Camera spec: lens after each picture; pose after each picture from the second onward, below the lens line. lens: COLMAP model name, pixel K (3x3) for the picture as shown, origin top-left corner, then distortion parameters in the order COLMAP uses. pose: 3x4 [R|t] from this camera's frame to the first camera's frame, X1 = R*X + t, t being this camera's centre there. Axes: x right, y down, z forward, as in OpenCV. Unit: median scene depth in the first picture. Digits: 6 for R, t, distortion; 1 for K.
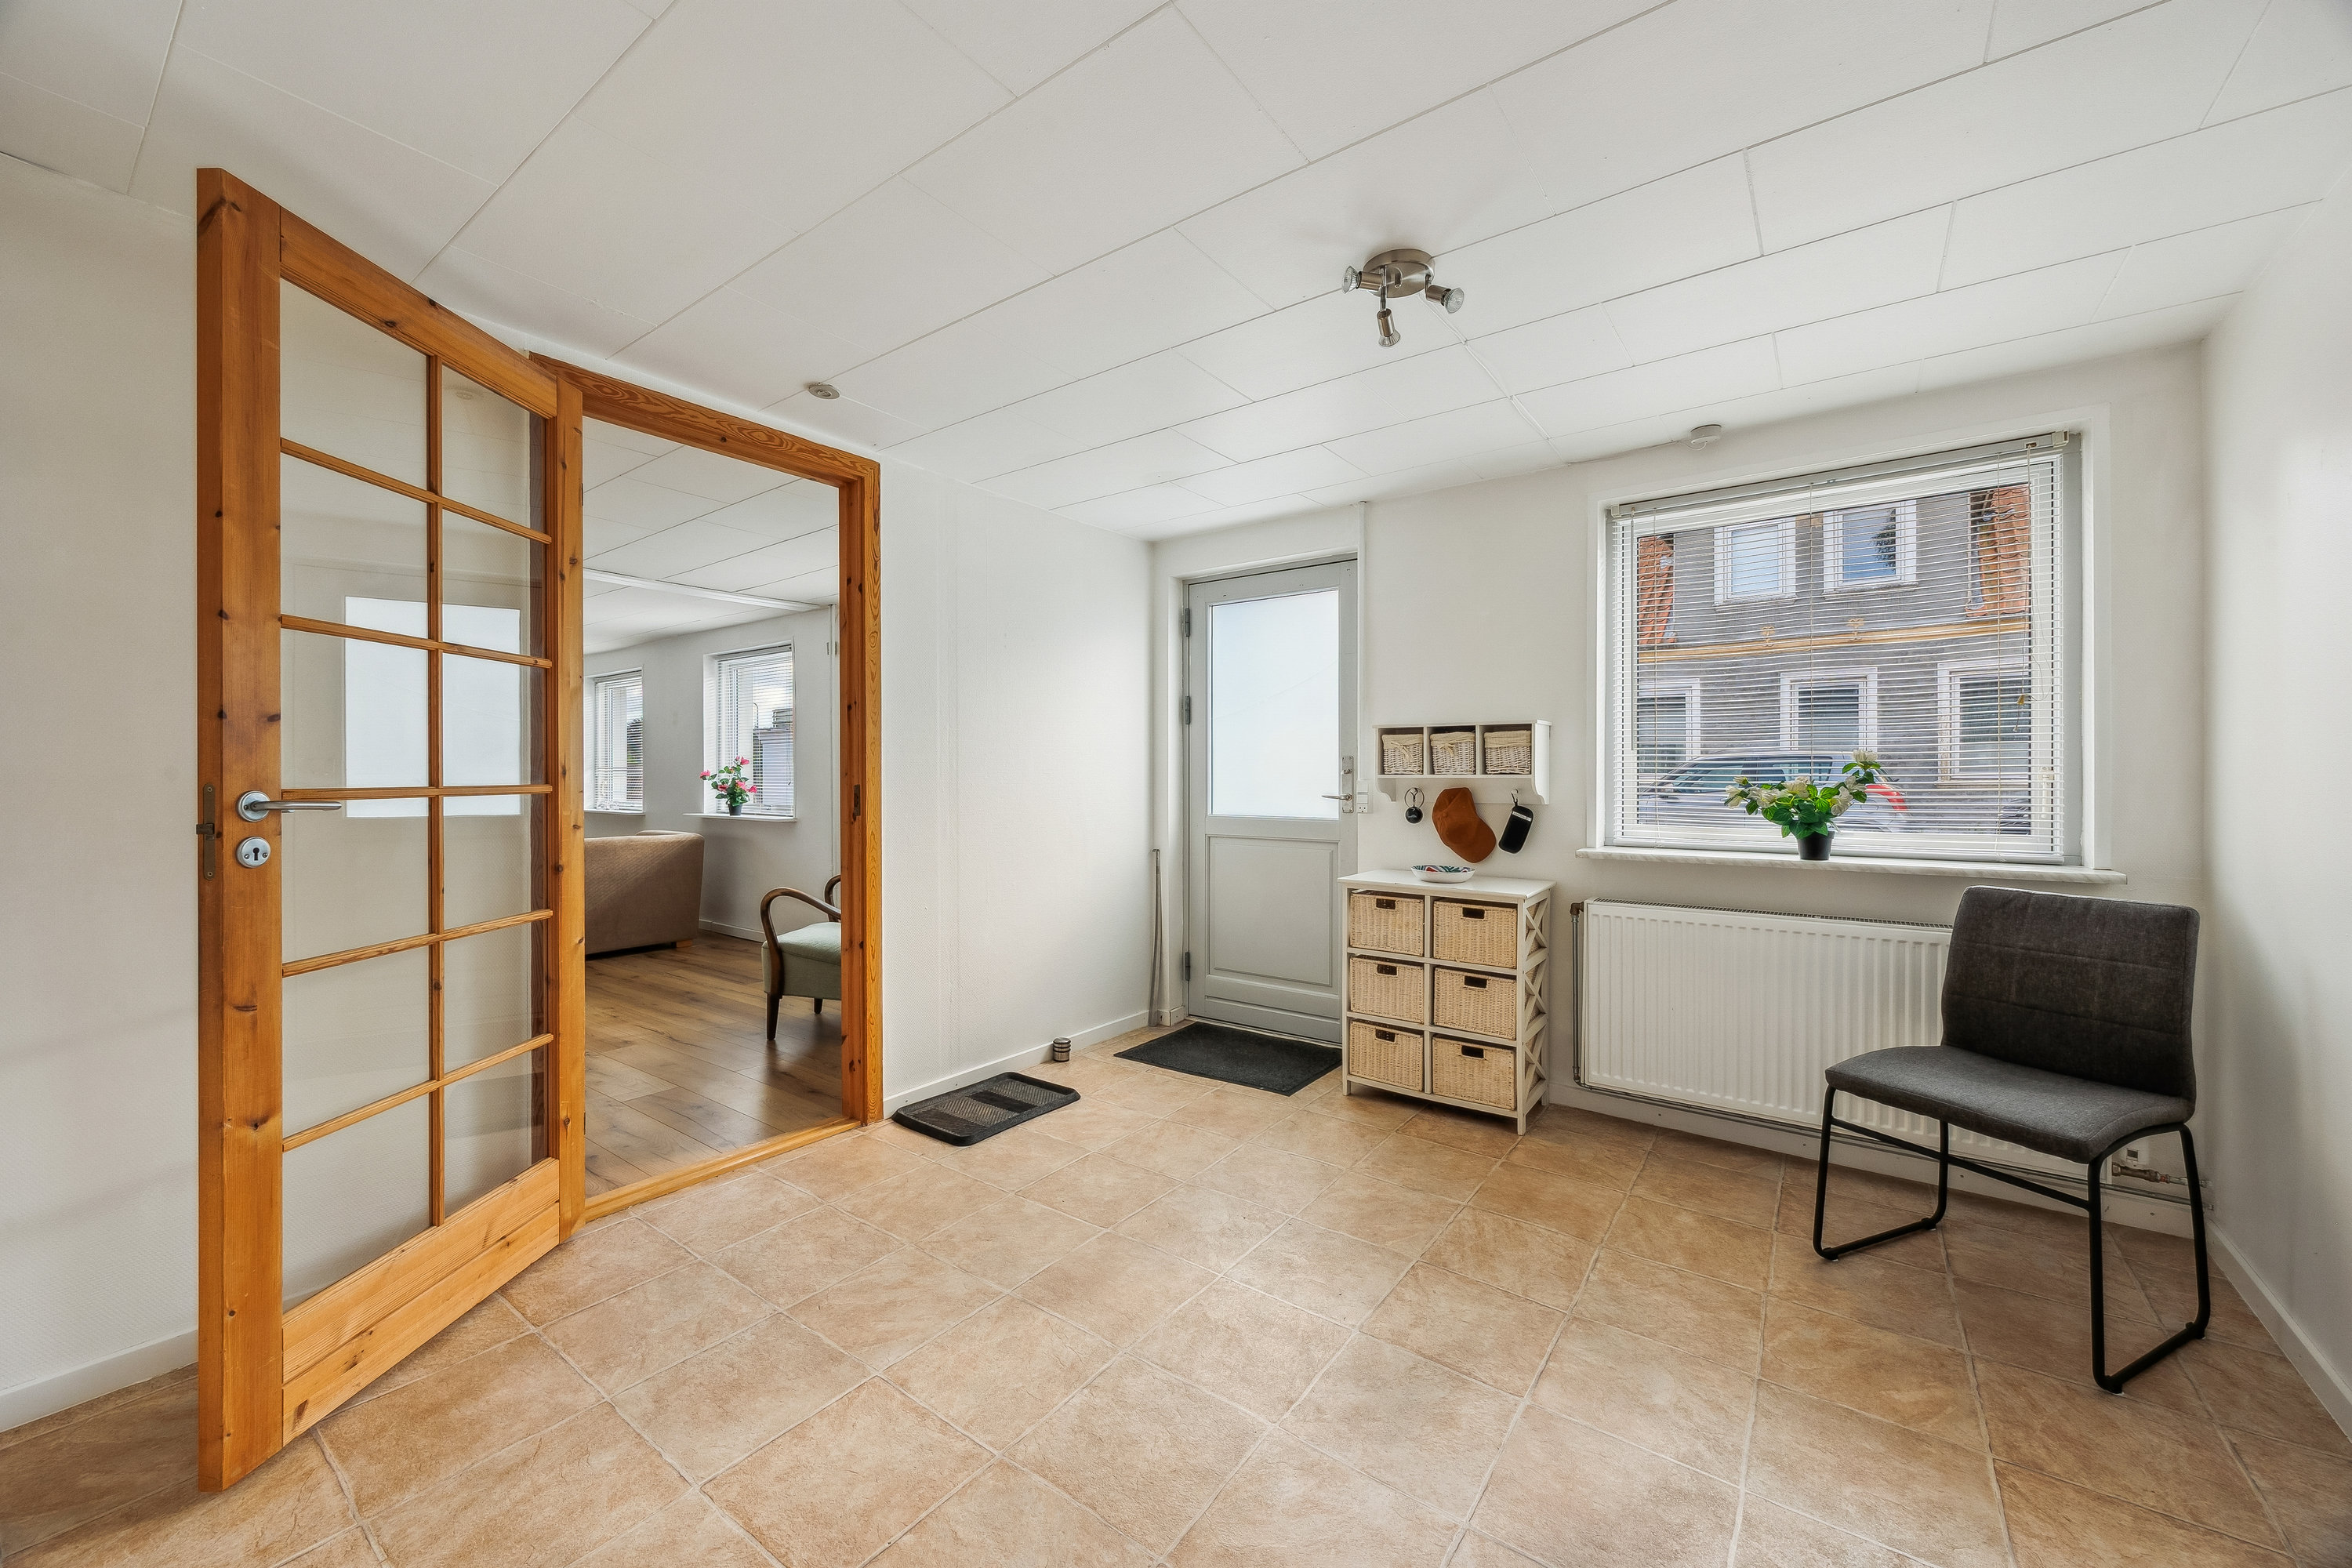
lens RADIAL K [[909.6, 0, 1172.8], [0, 909.6, 778.2], [0, 0, 1]] dist [0.000914, 0.000025]
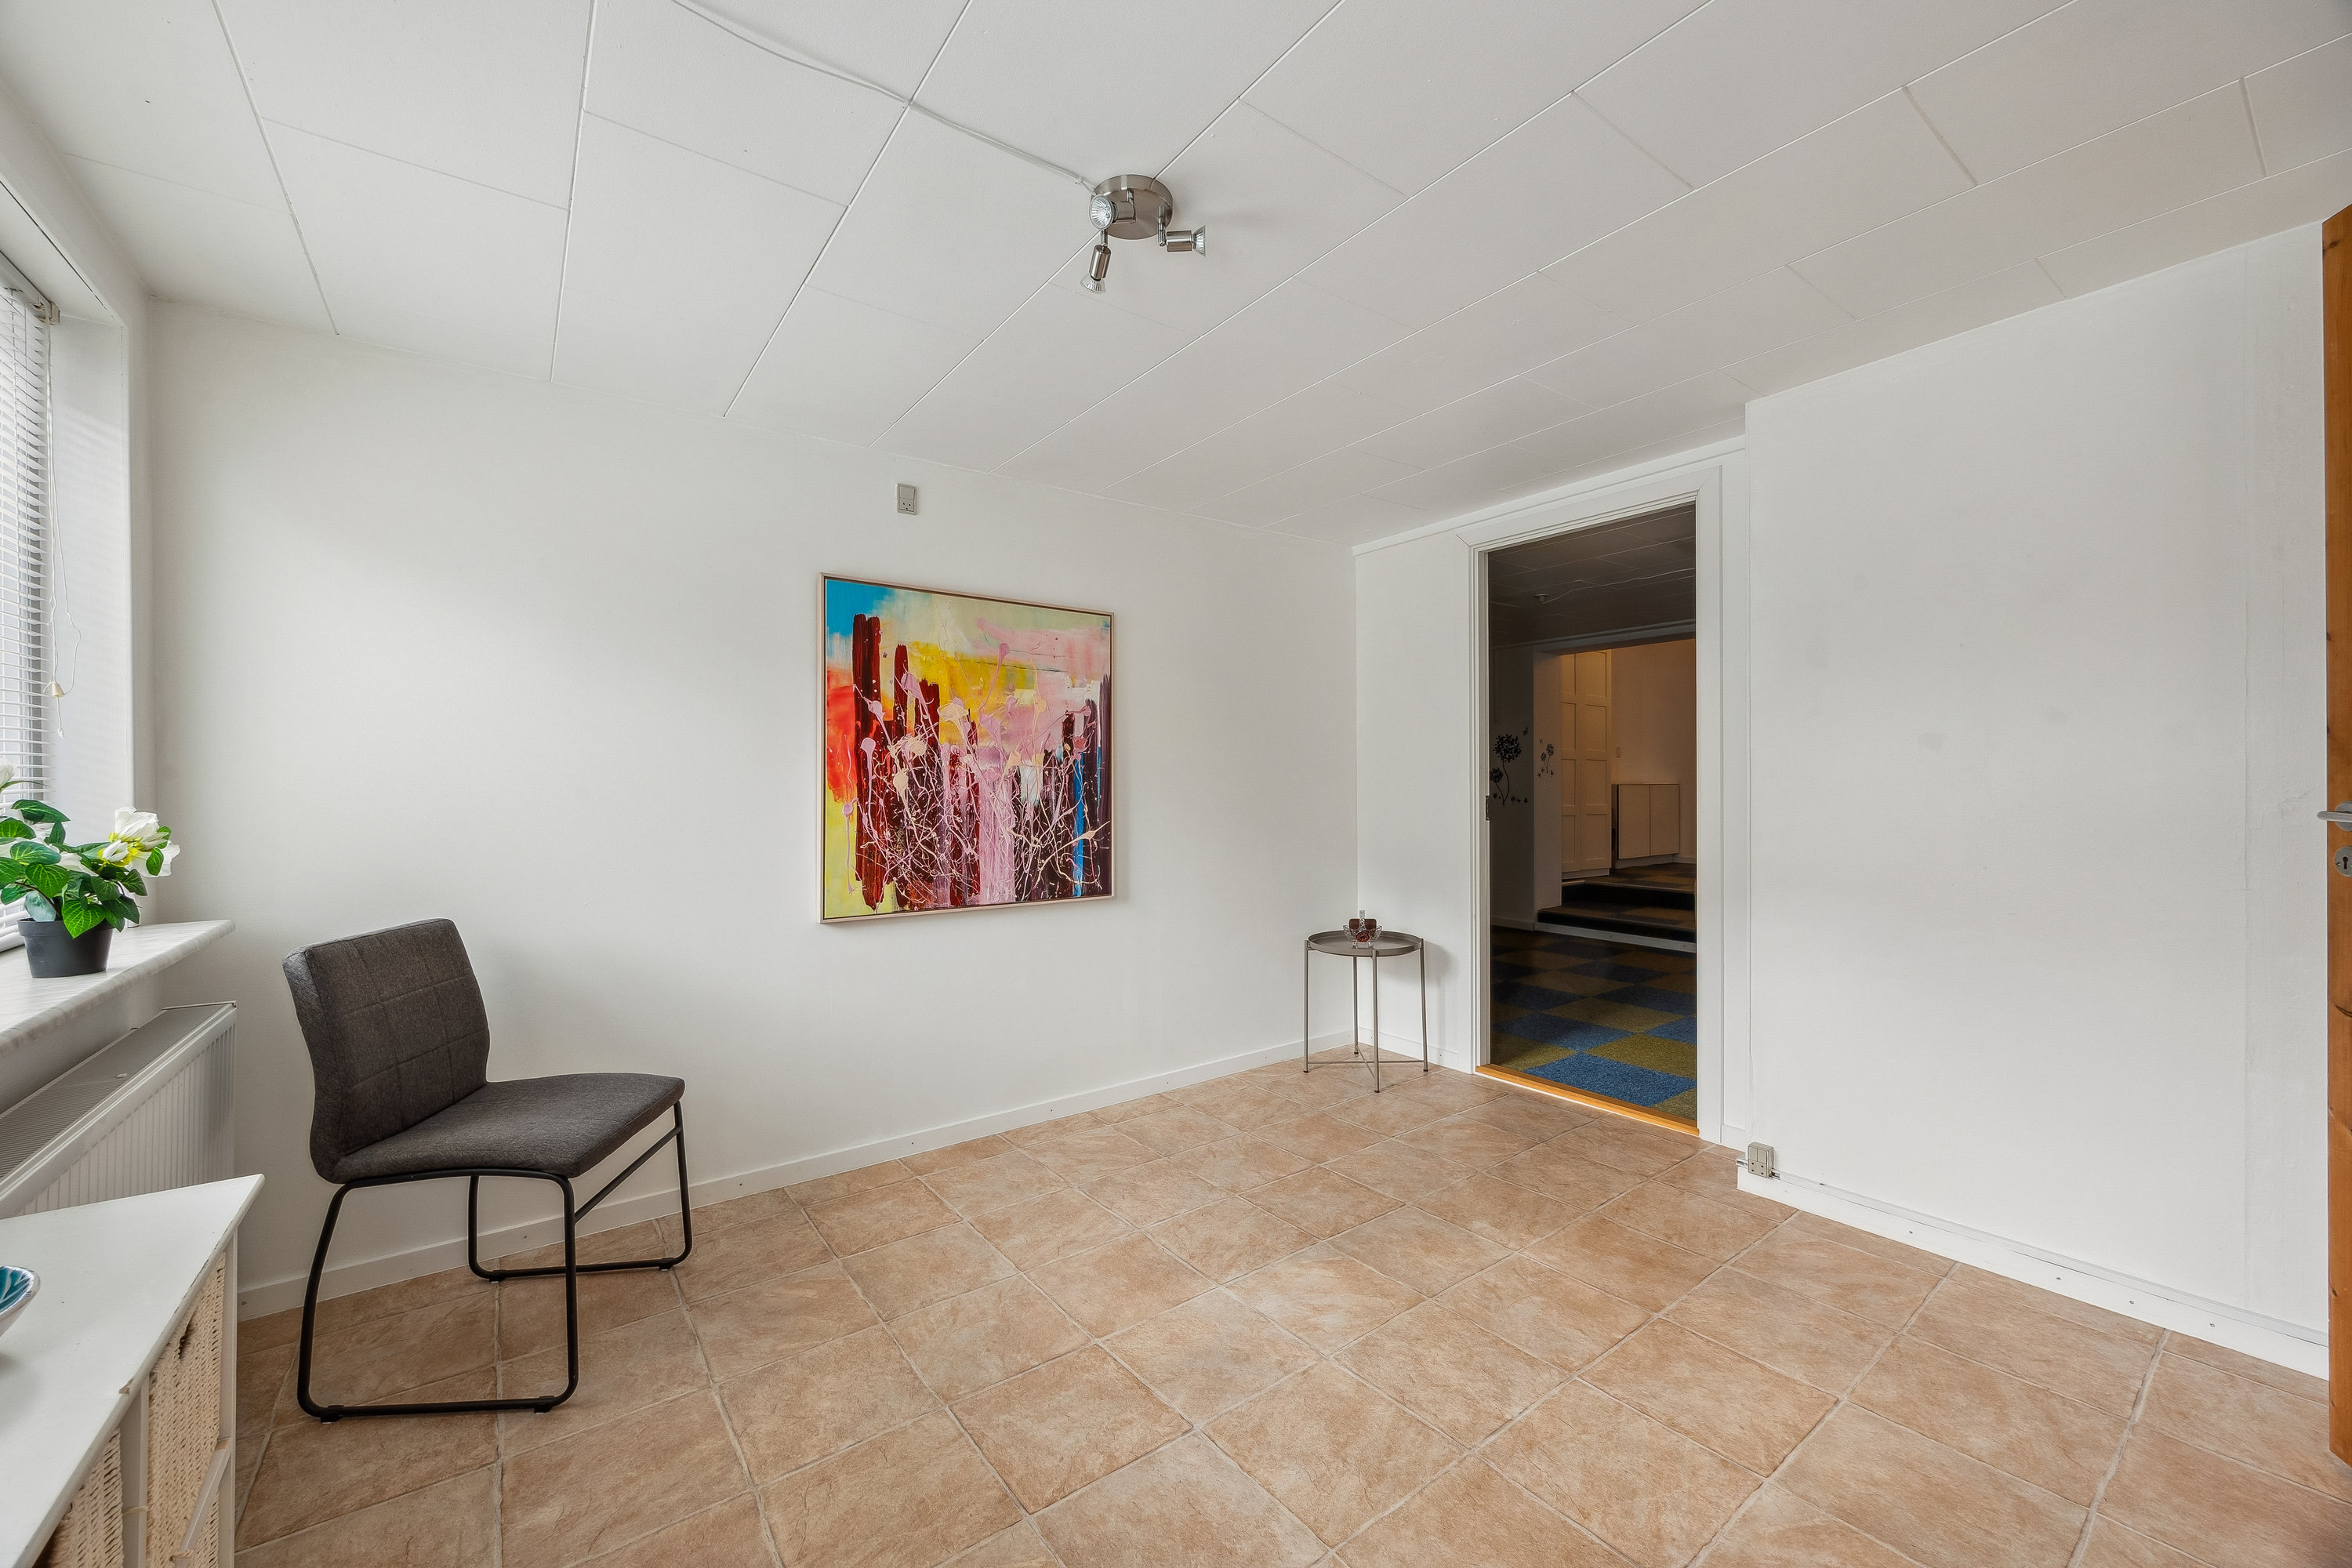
lens RADIAL K [[909.6, 0, 1181.4], [0, 909.6, 778.8], [0, 0, 1]] dist [0.000914, 0.000025]
pose [[-0.958958, 0.004757, 0.283508, -0.039059], [0.005328, 0.999985, 0.001242, -0.019044], [-0.283498, 0.002701, -0.958969, 2.040186]]
